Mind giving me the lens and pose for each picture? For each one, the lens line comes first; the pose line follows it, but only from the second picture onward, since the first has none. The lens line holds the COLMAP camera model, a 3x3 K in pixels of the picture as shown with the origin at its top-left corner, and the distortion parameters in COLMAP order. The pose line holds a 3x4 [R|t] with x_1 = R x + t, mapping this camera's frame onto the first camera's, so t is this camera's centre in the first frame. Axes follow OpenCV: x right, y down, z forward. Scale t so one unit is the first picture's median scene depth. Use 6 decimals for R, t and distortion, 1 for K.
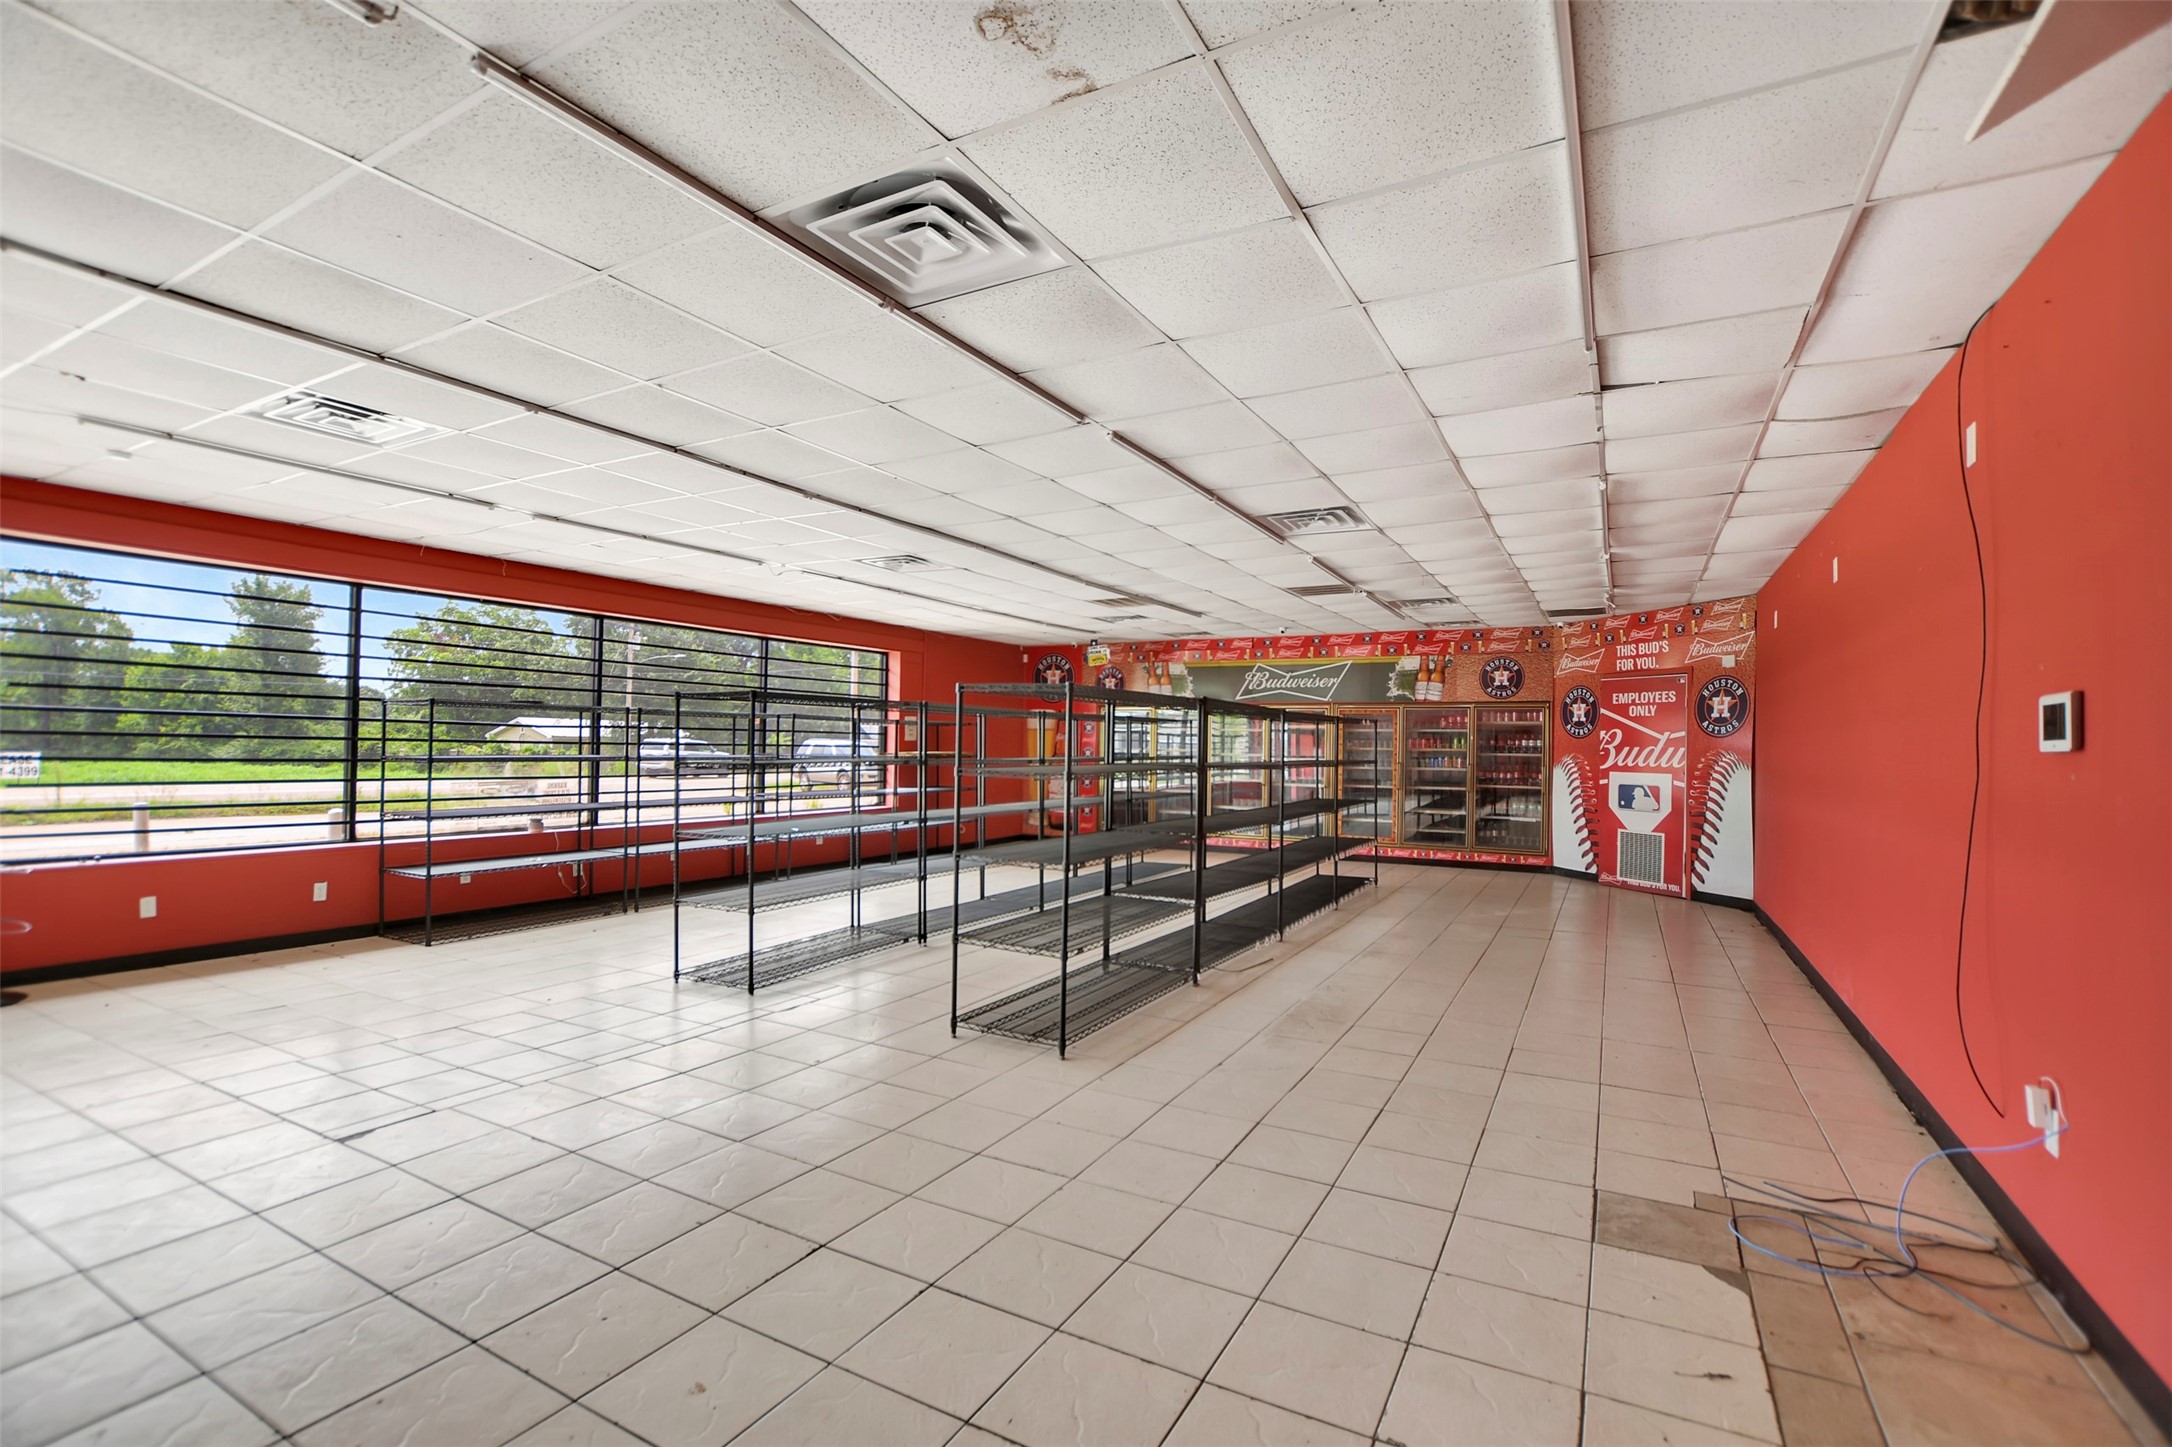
lens RADIAL K [[978.6, 0, 1077.2], [0, 978.6, 731.4], [0, 0, 1]] dist [-0.029236, 0.000906]
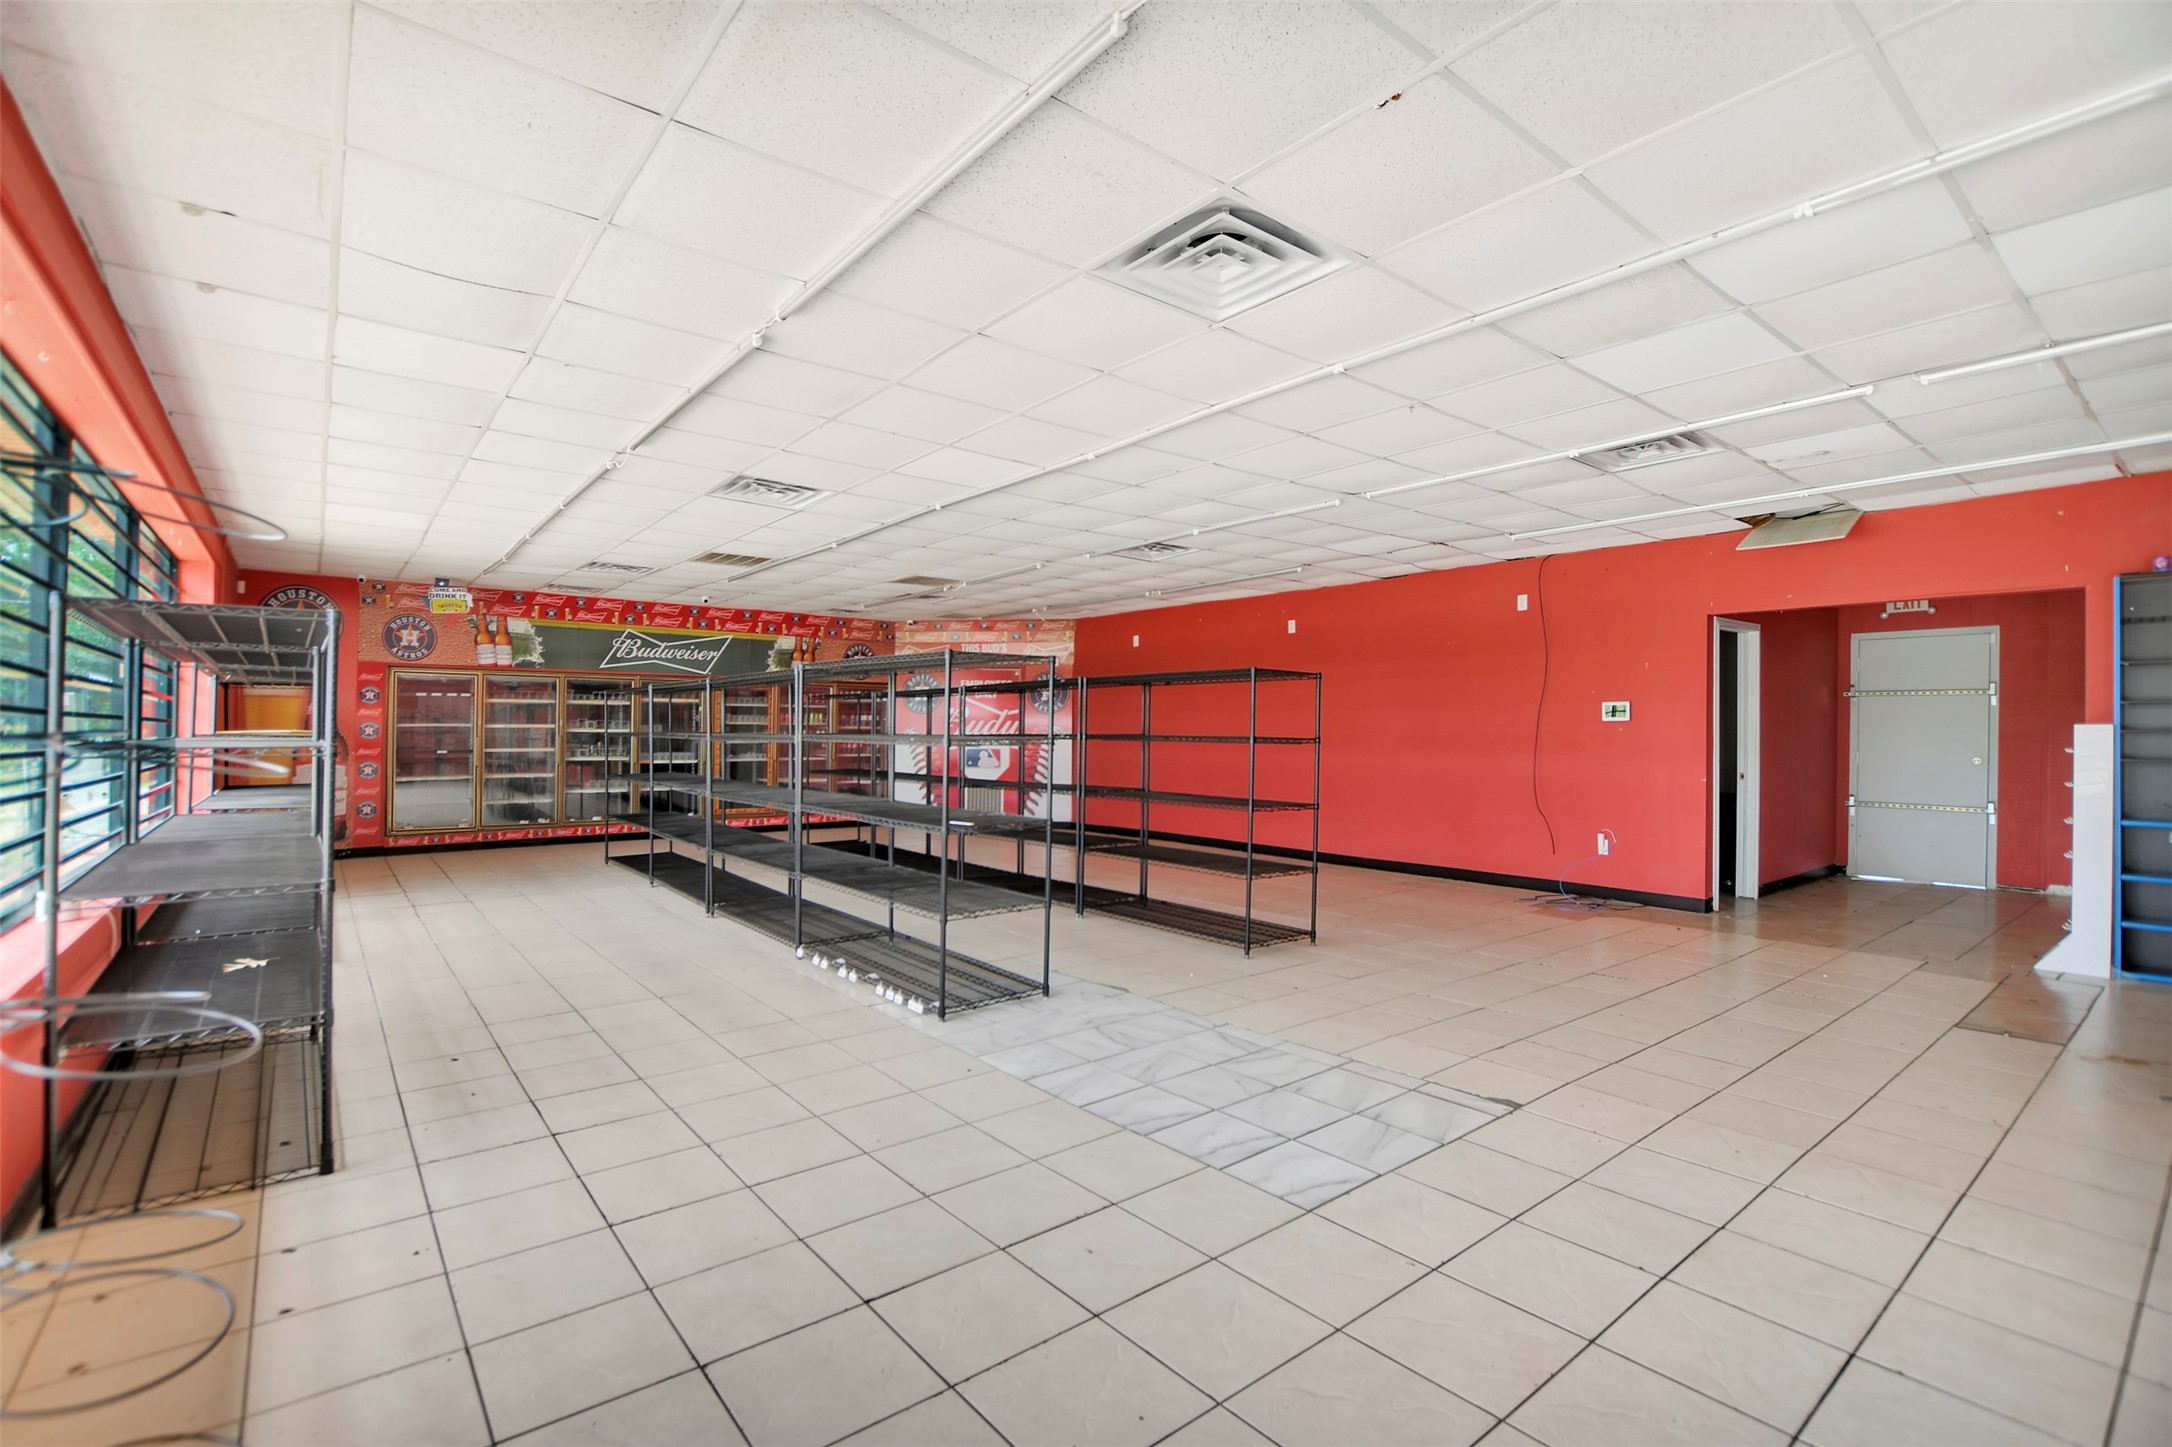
lens RADIAL K [[984.8, 0, 1081.2], [0, 984.8, 746.7], [0, 0, 1]] dist [-0.027852, 0.000105]
pose [[0.387935, -0.026375, 0.921309, -0.548671], [-0.011335, 0.999378, 0.033383, 0.004152], [-0.921617, -0.023393, 0.387395, 0.298206]]
